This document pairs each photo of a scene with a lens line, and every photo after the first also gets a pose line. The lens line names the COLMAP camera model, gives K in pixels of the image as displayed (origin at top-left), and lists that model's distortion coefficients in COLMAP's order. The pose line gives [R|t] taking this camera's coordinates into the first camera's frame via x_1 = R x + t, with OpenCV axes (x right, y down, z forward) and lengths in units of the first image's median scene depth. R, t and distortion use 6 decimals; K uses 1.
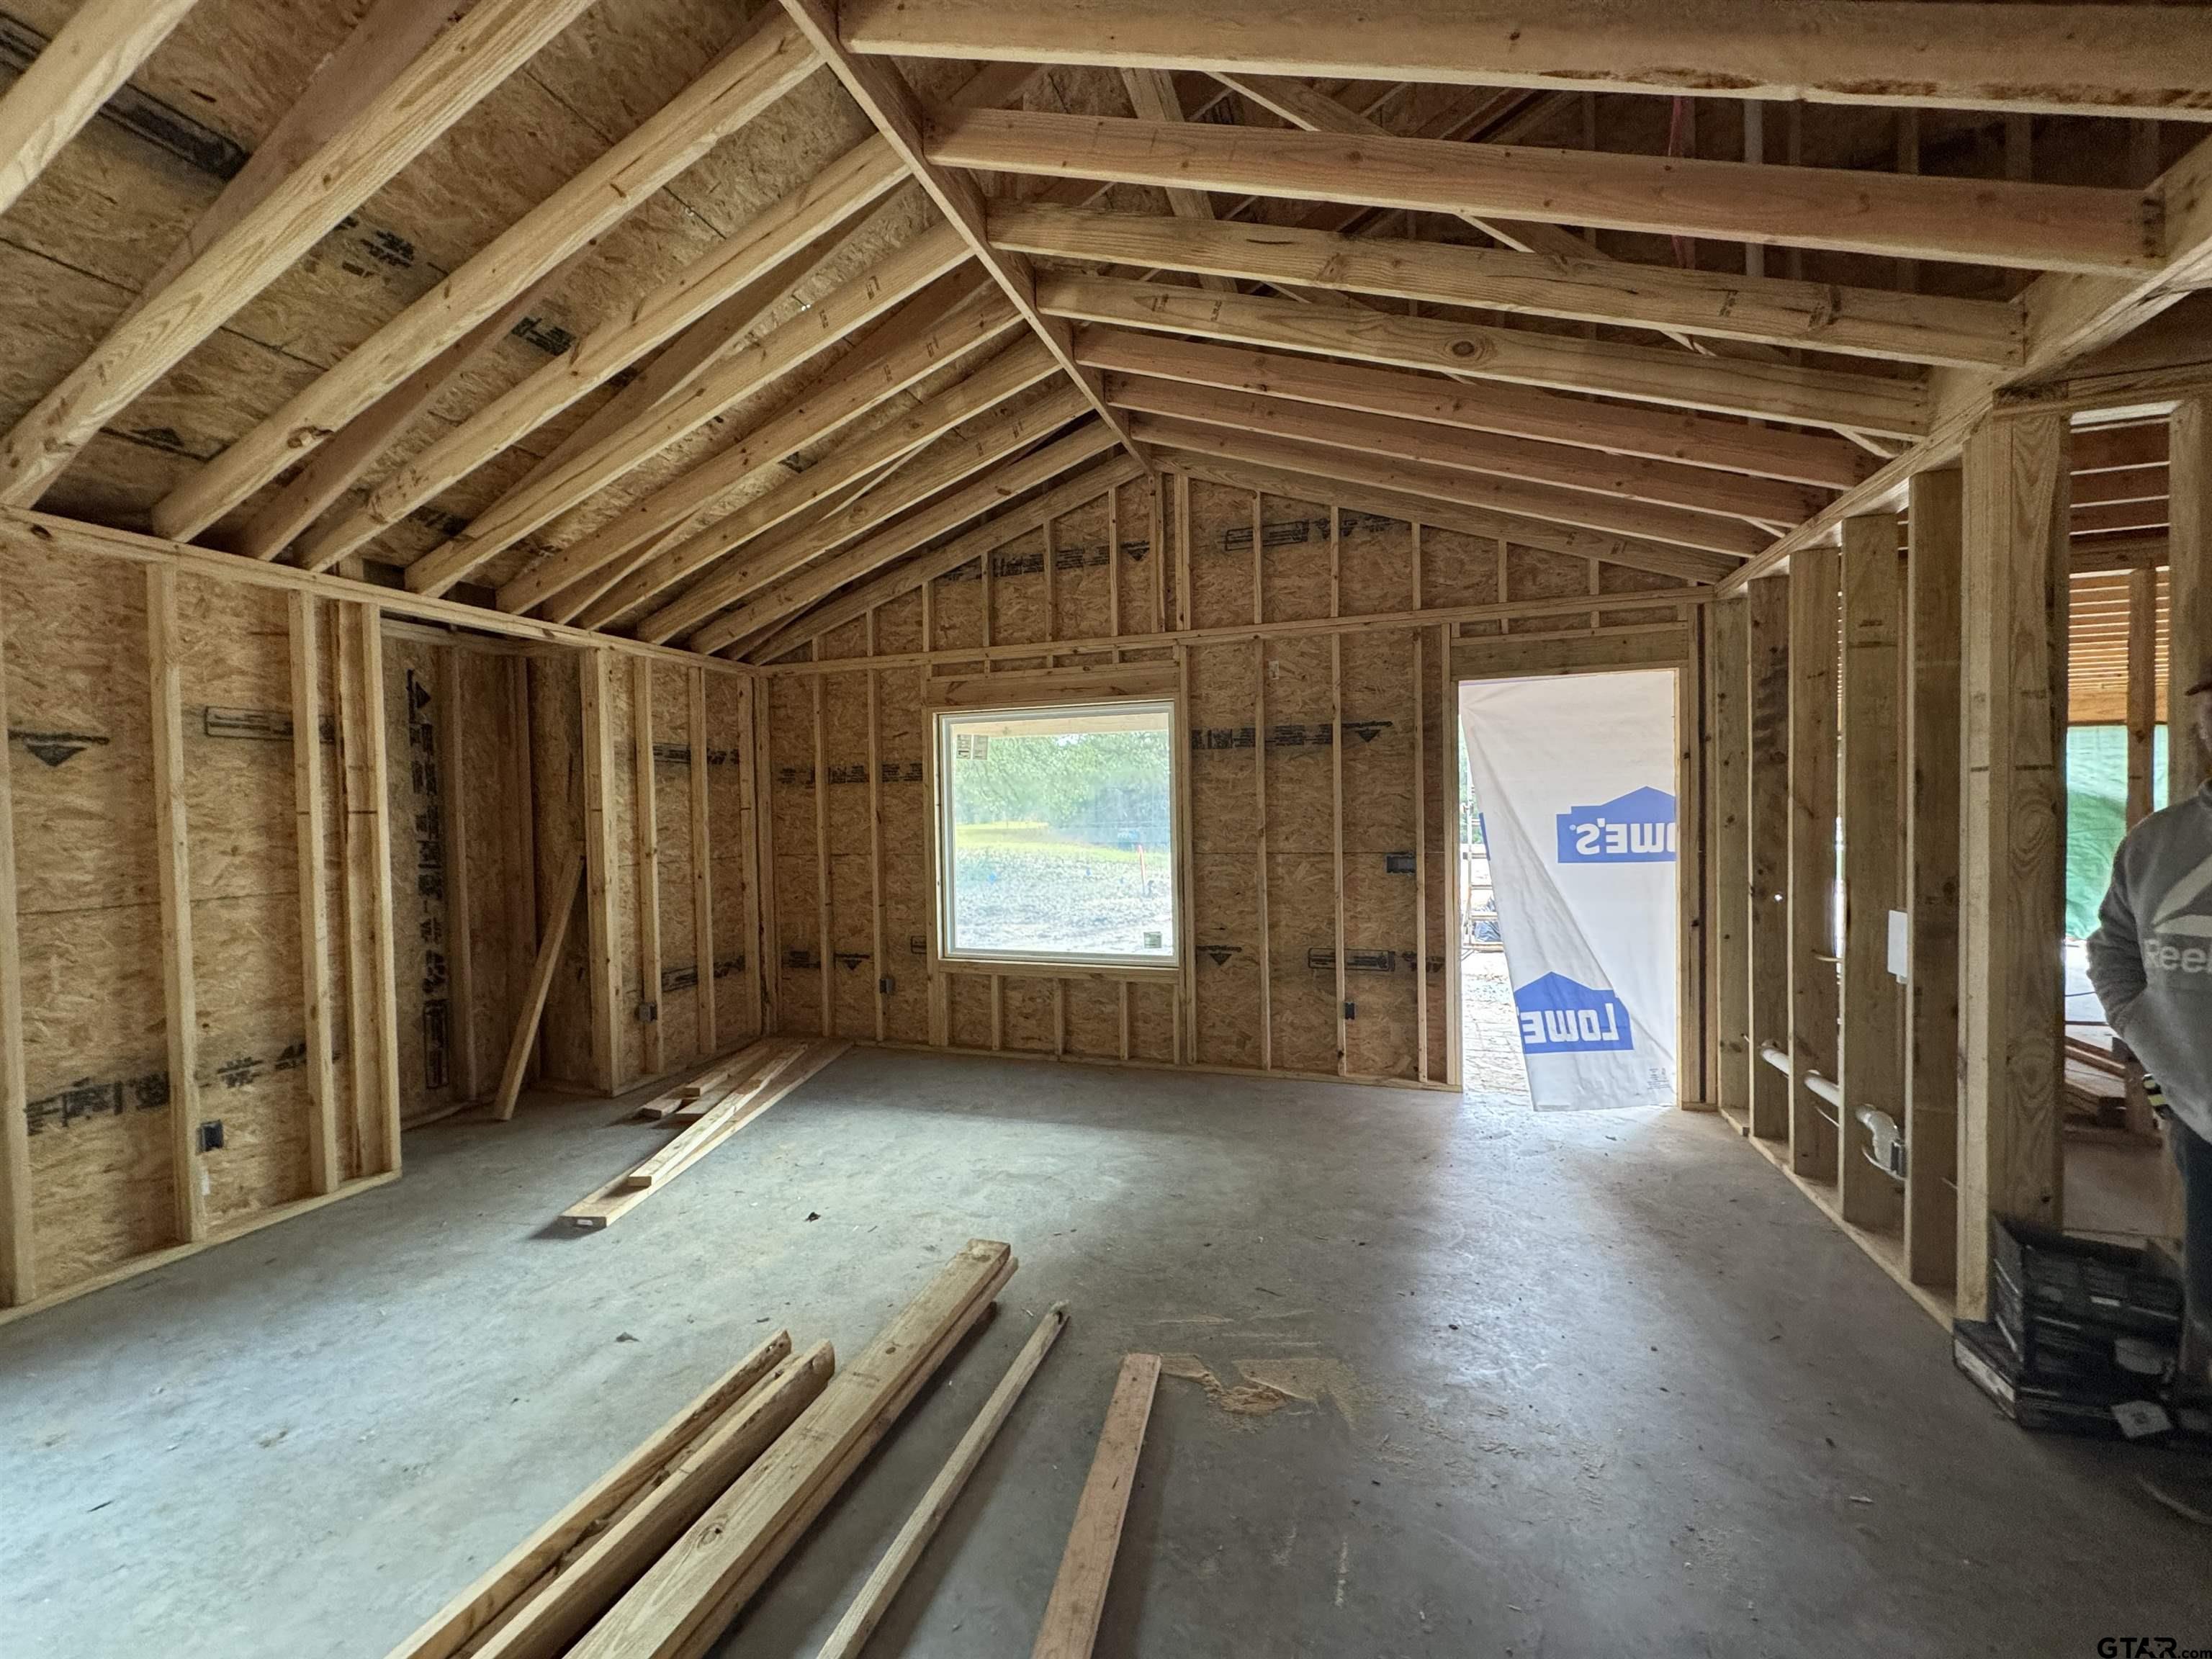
lens RADIAL K [[877.2, 0, 1106.0], [0, 877.2, 829.5], [0, 0, 1]] dist [-0.004474, -0.000123]
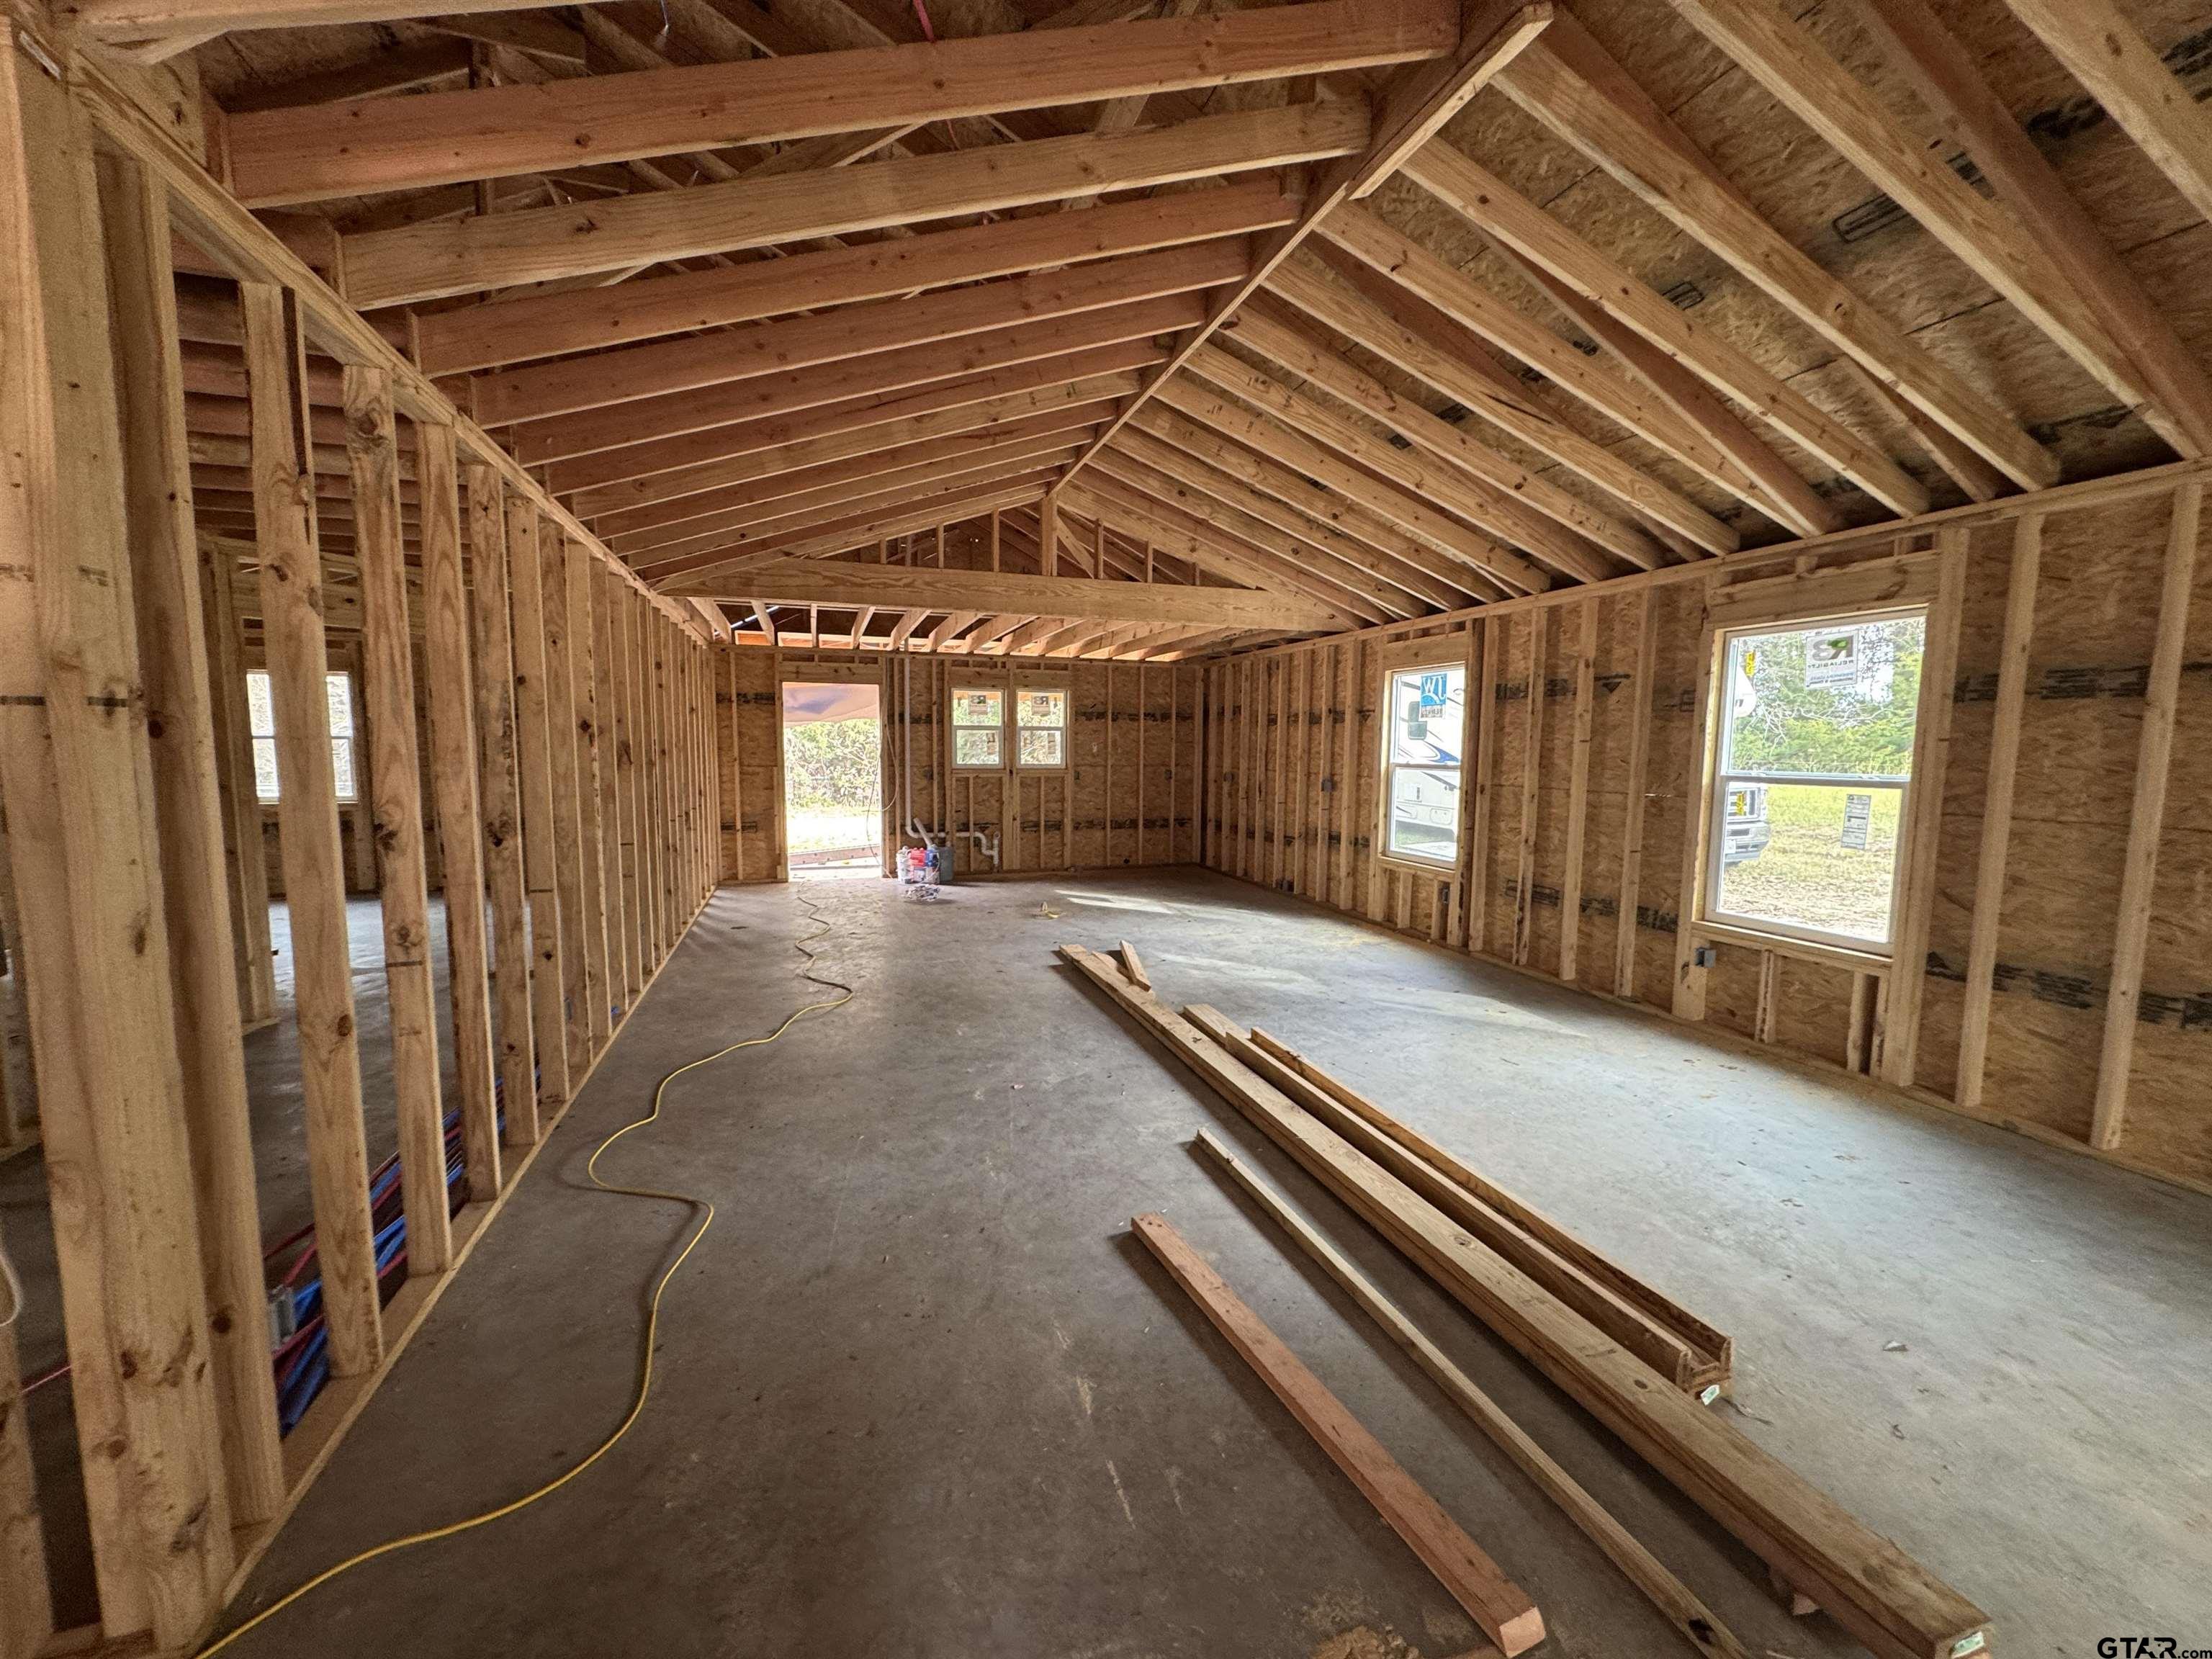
lens RADIAL K [[877.2, 0, 1106.0], [0, 877.2, 829.5], [0, 0, 1]] dist [-0.004474, -0.000123]
pose [[-0.808822, 0.067592, -0.584156, 0.599831], [-0.008836, 0.991863, 0.127001, -0.036163], [0.587987, 0.107883, -0.801644, 1.248335]]
